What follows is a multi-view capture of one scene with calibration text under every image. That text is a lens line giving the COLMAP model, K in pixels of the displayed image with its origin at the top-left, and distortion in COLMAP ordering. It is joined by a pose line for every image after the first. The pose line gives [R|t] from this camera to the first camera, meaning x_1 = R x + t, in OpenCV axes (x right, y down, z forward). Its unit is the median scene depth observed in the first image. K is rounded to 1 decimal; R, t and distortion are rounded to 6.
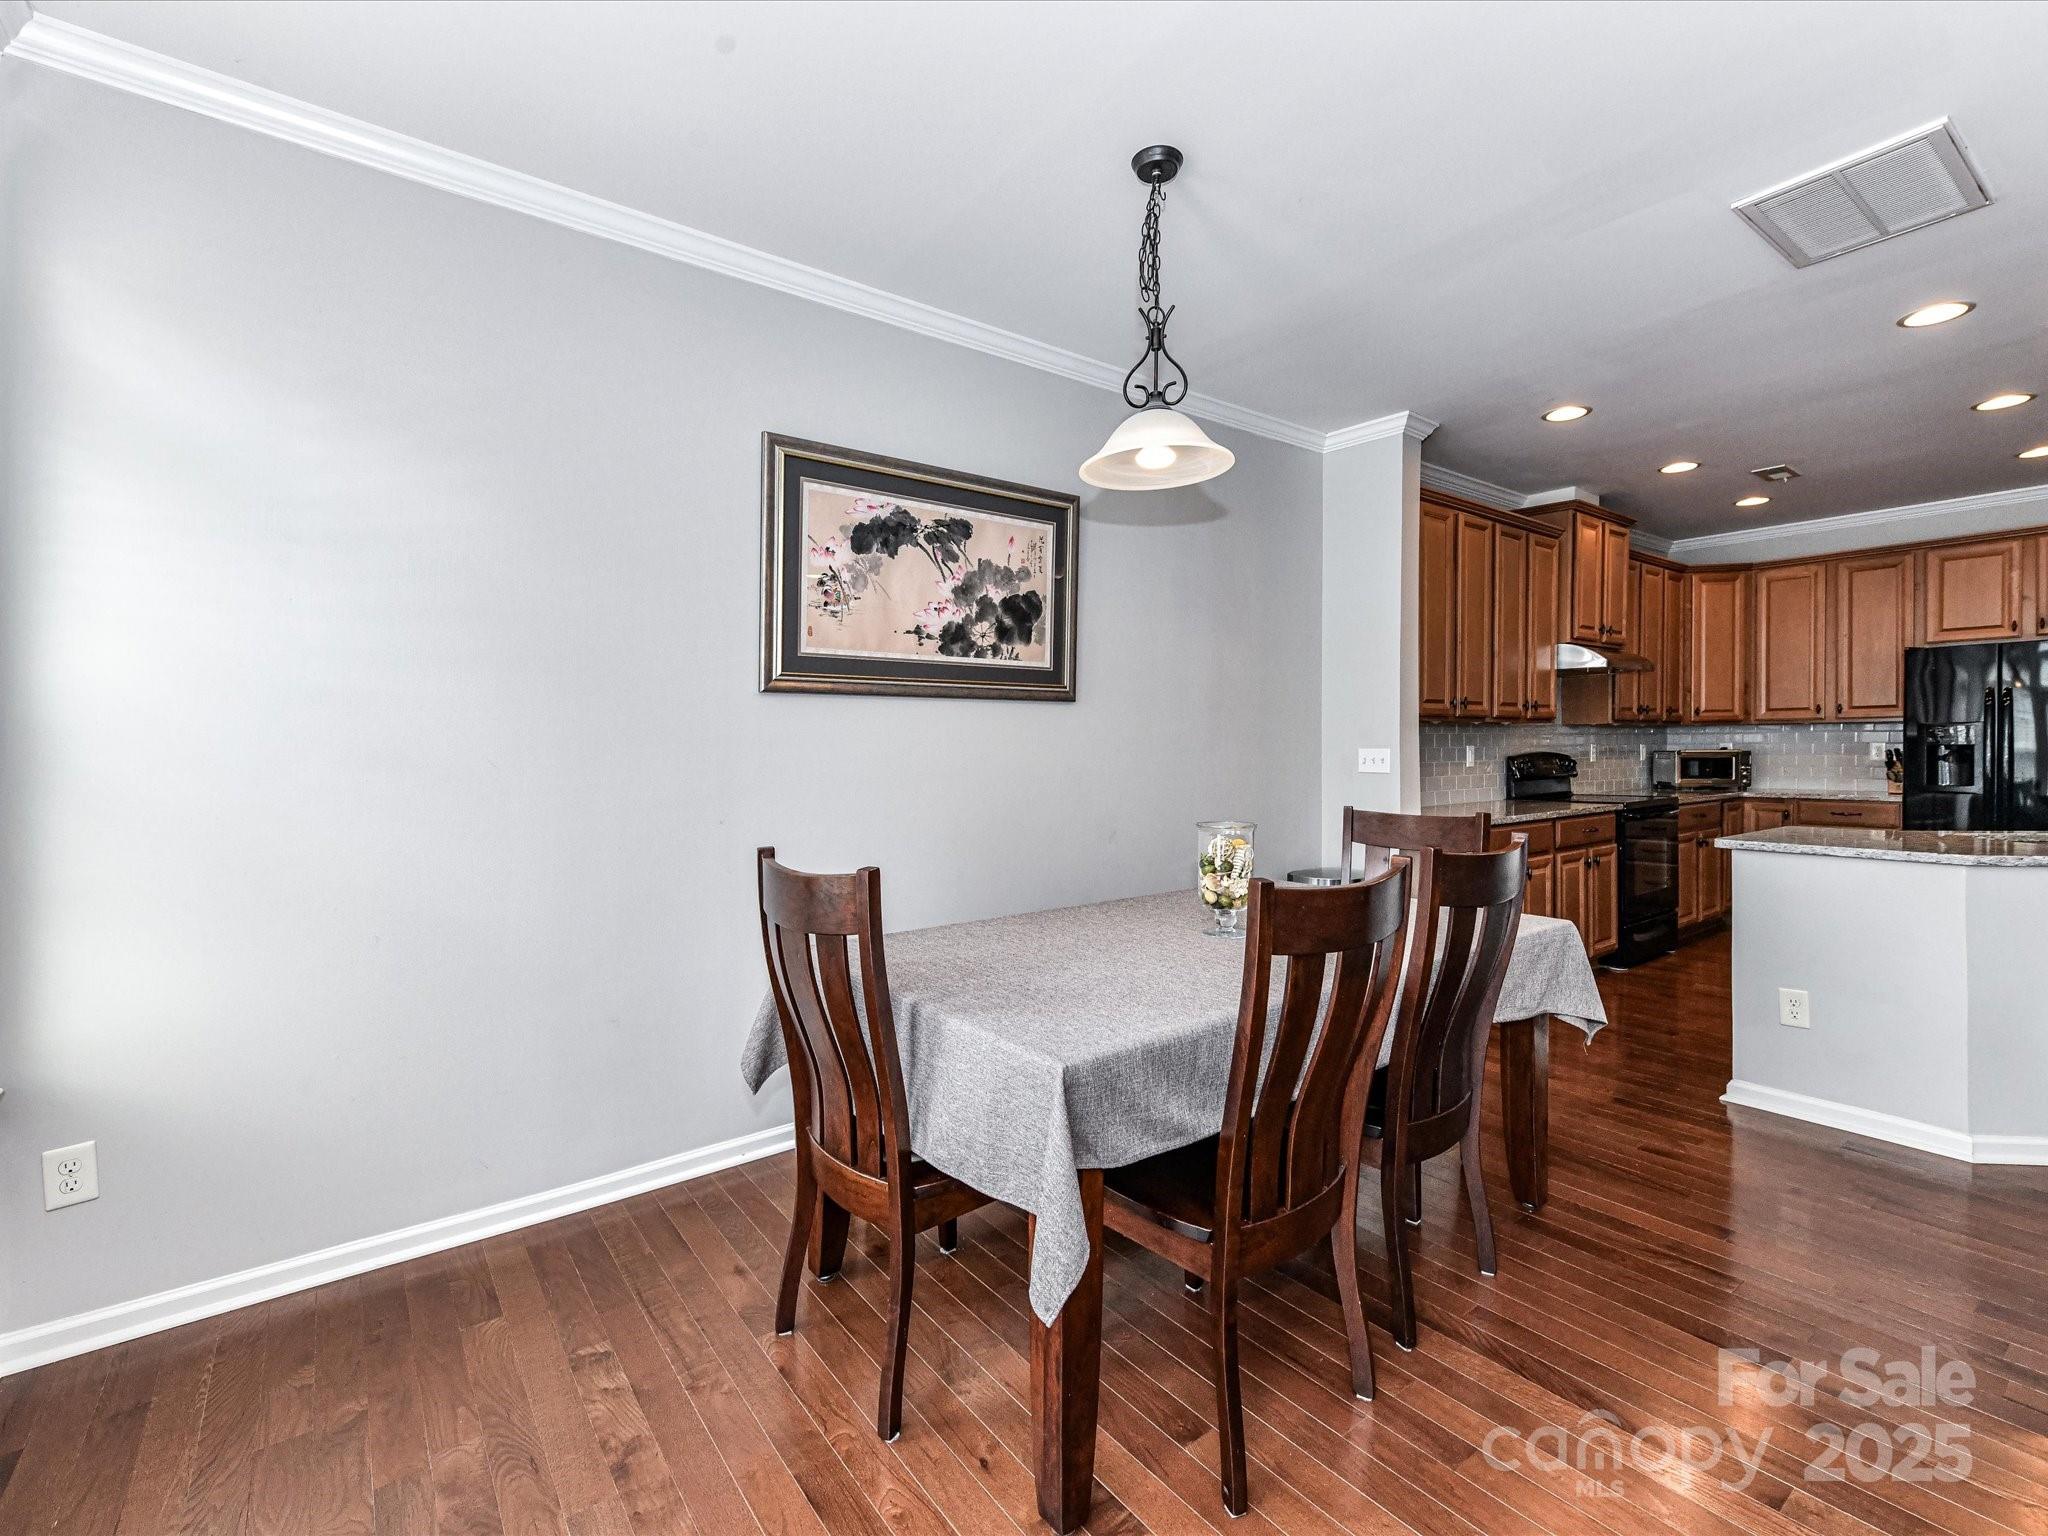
lens RADIAL K [[923.2, 0, 1016.3], [0, 923.2, 768.7], [0, 0, 1]] dist [0.003939, -0.000146]
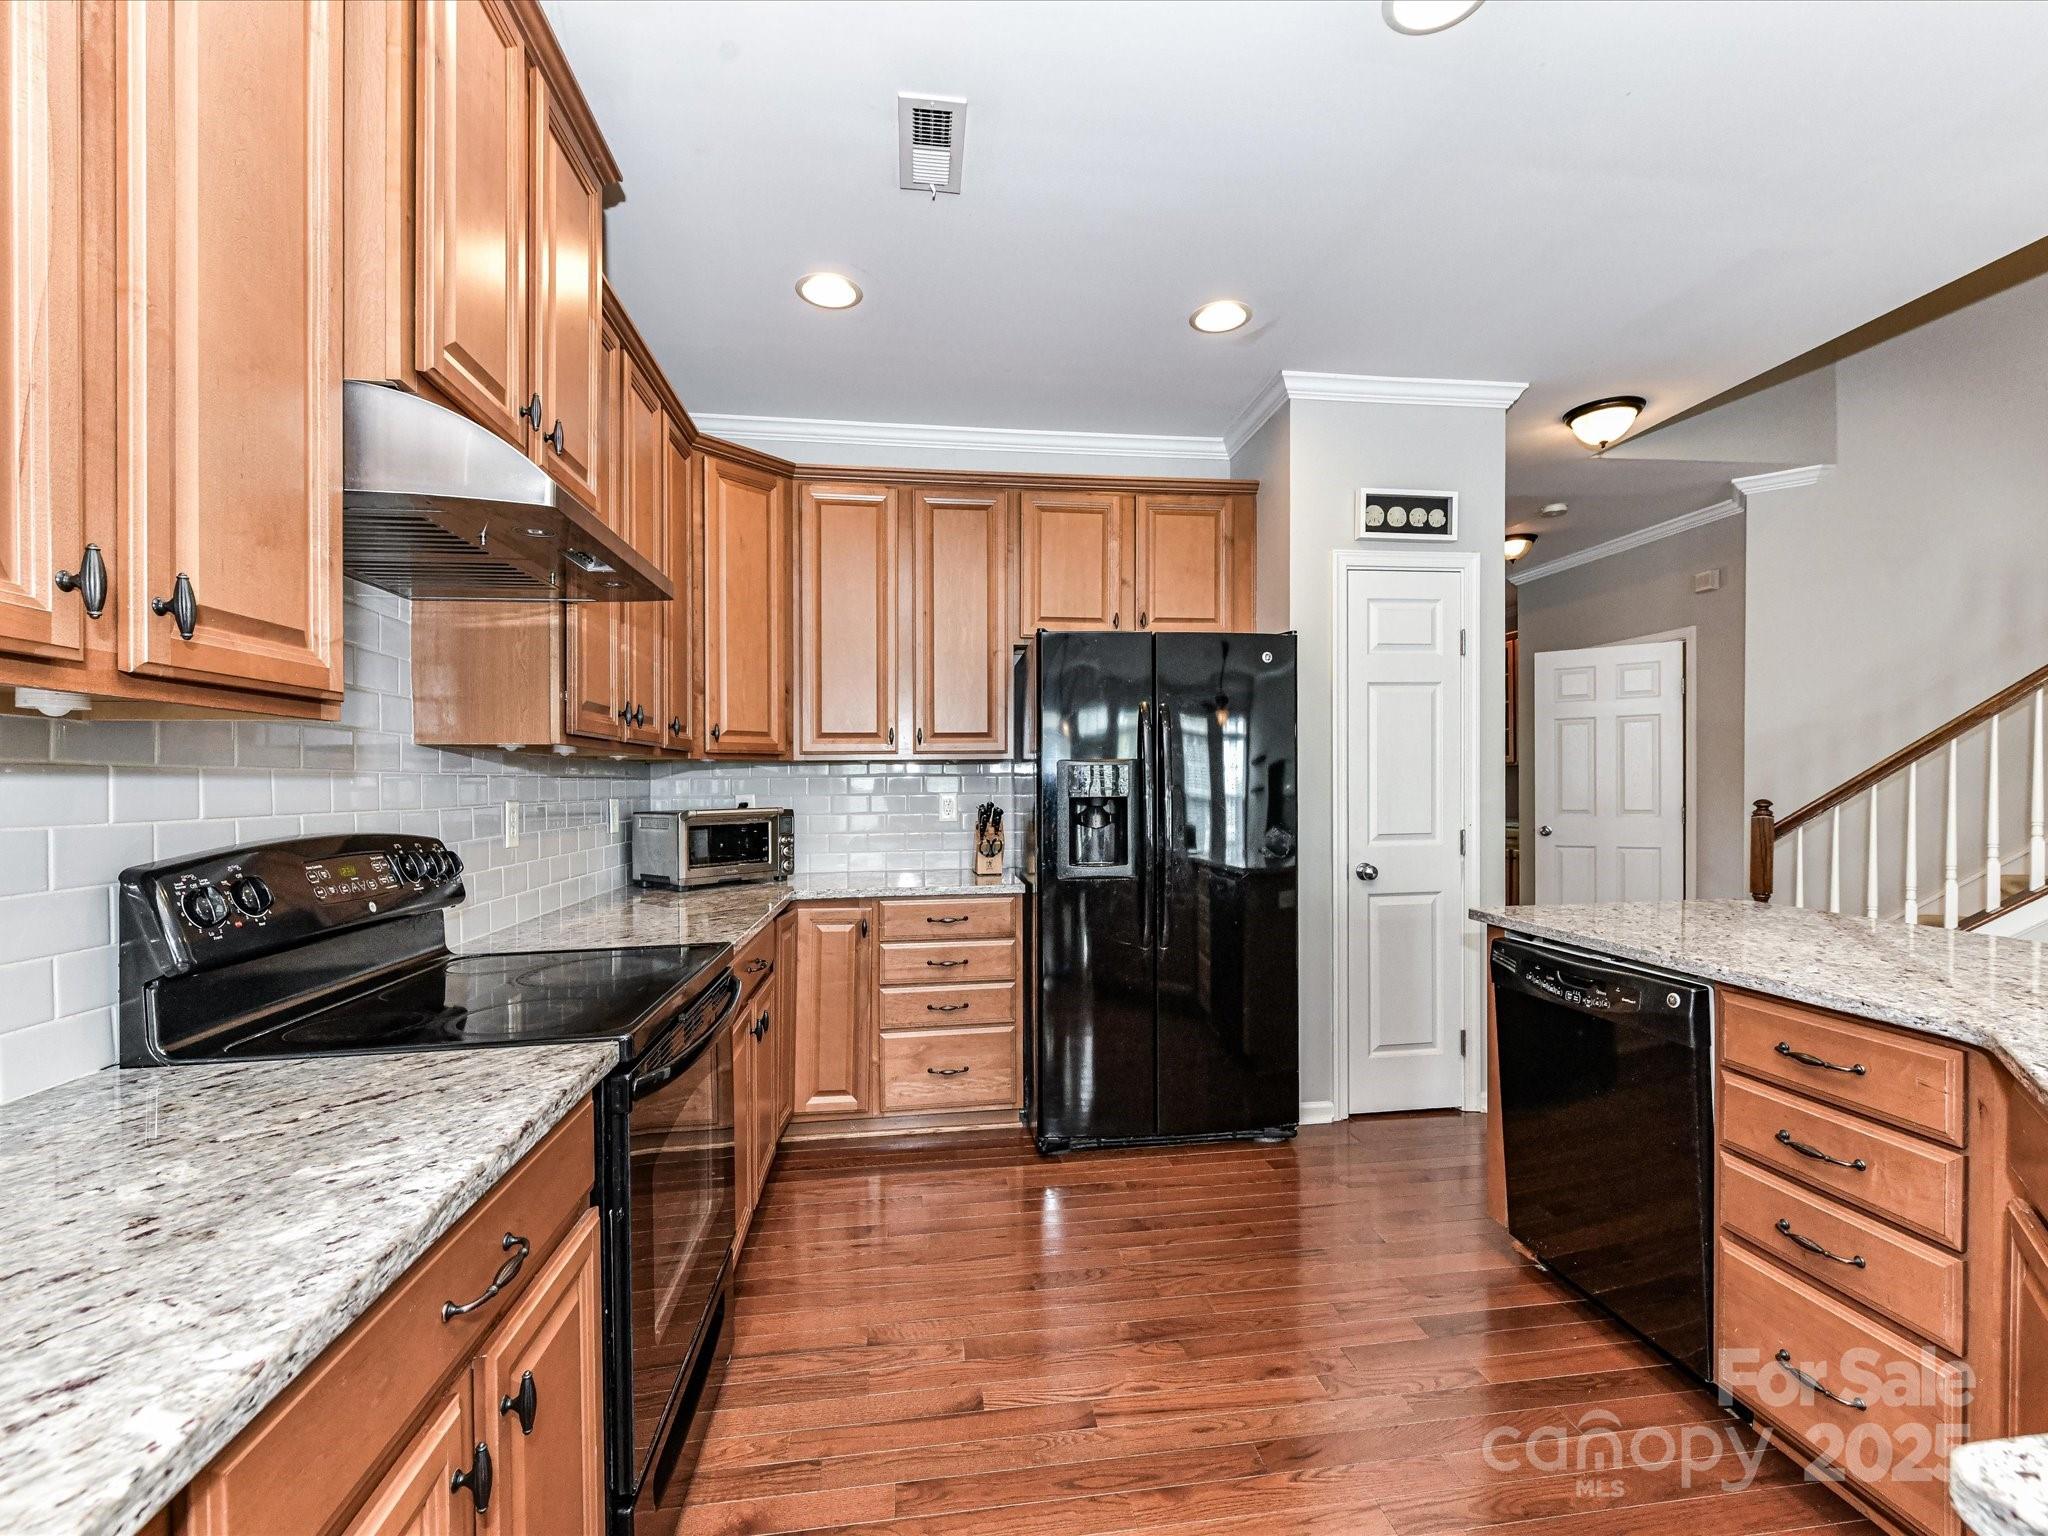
lens RADIAL K [[897.2, 0, 1024.0], [0, 897.2, 768.0], [0, 0, 1]] dist [0.000913, -0.000095]
pose [[0.485415, 0.017842, 0.874102, 0.398735], [0.029051, 0.998910, -0.036523, -0.020801], [-0.873801, 0.043122, 0.484368, 0.628572]]
